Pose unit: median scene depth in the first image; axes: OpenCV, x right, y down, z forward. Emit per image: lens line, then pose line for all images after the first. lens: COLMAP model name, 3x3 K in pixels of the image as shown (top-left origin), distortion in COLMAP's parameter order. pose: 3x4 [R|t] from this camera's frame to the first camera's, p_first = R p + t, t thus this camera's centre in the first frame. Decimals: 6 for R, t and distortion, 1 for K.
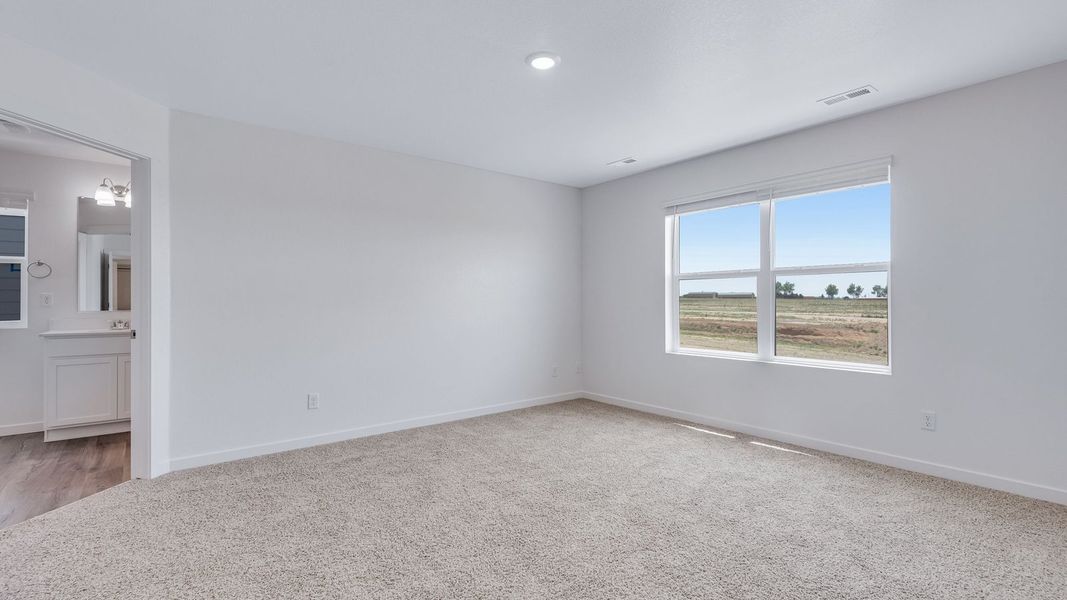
lens RADIAL K [[486.7, 0, 521.0], [0, 486.7, 299.3], [0, 0, 1]] dist [0.026840, -0.013069]
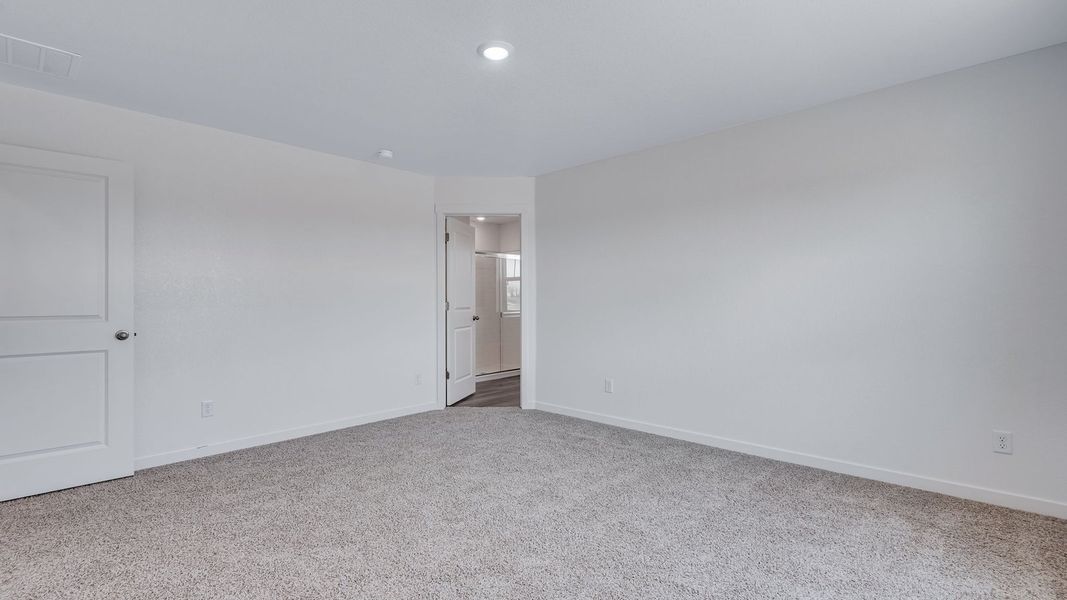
lens RADIAL K [[486.7, 0, 521.0], [0, 486.7, 299.3], [0, 0, 1]] dist [0.026840, -0.013069]
pose [[0.097379, -0.006667, -0.995225, 0.439534], [0.016765, 0.999847, -0.005058, 0.003651], [0.995106, -0.016192, 0.097476, 0.426033]]
